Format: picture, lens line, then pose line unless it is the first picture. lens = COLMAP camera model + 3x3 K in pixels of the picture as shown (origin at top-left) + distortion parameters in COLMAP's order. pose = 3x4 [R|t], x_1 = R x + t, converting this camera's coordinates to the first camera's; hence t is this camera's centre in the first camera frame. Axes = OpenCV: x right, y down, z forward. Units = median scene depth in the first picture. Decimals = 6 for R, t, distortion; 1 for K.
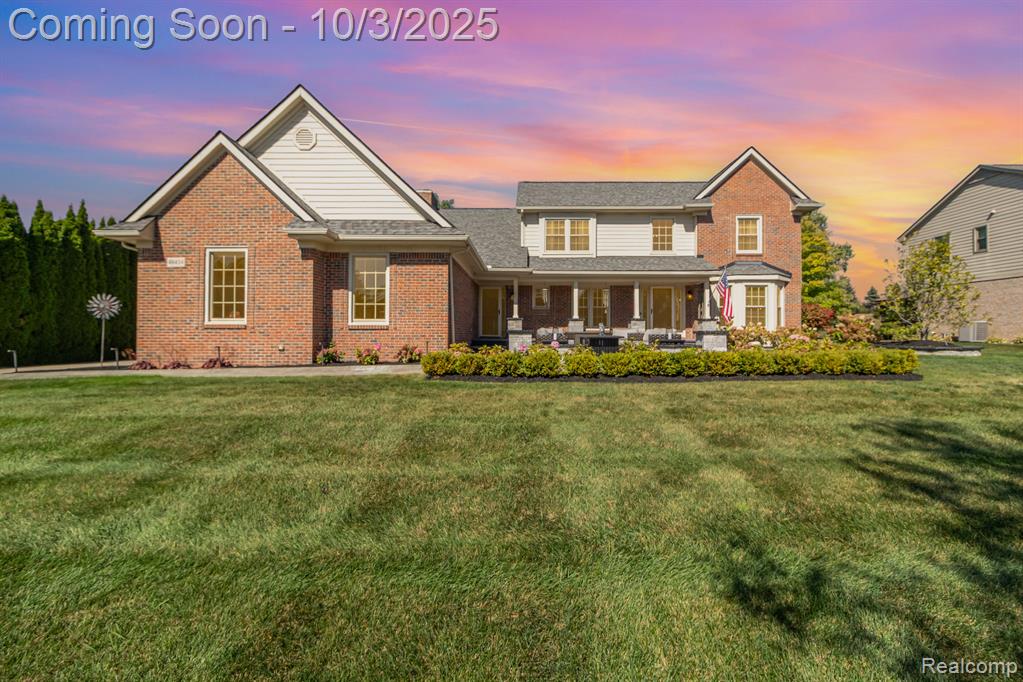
lens RADIAL K [[484.0, 0, 519.7], [0, 484.0, 330.4], [0, 0, 1]] dist [0.001827, 0.000493]
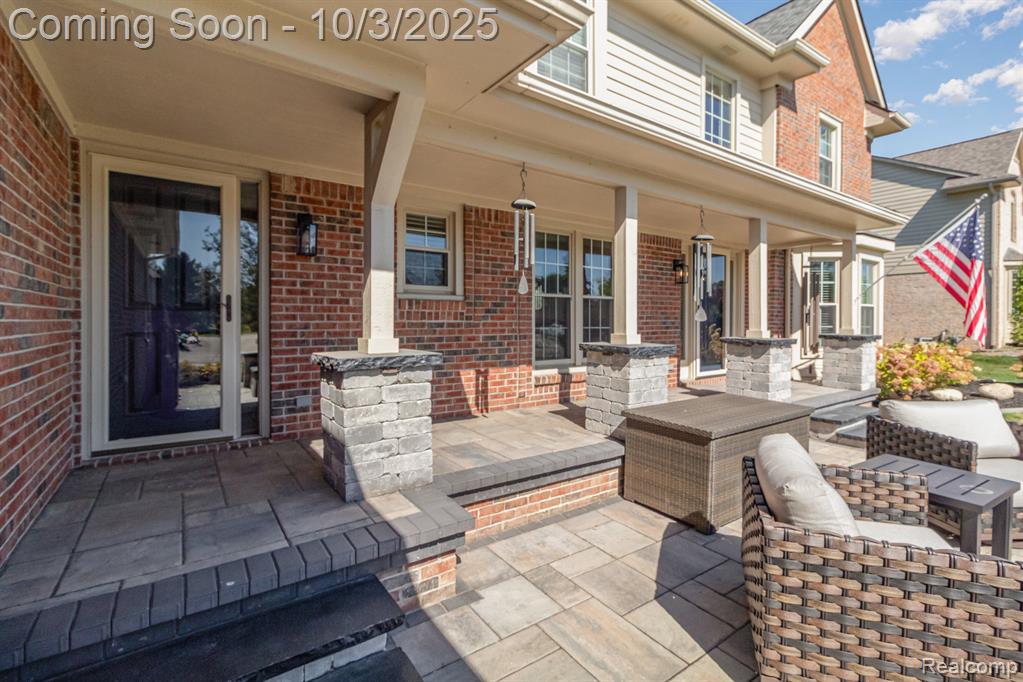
lens RADIAL K [[471.2, 0, 515.0], [0, 471.2, 320.8], [0, 0, 1]] dist [0.002404, 0.000351]
pose [[0.807787, -0.001344, 0.589472, -0.061053], [-0.007300, 0.999898, 0.012282, -0.036090], [-0.589429, -0.014225, 0.807695, 0.798590]]
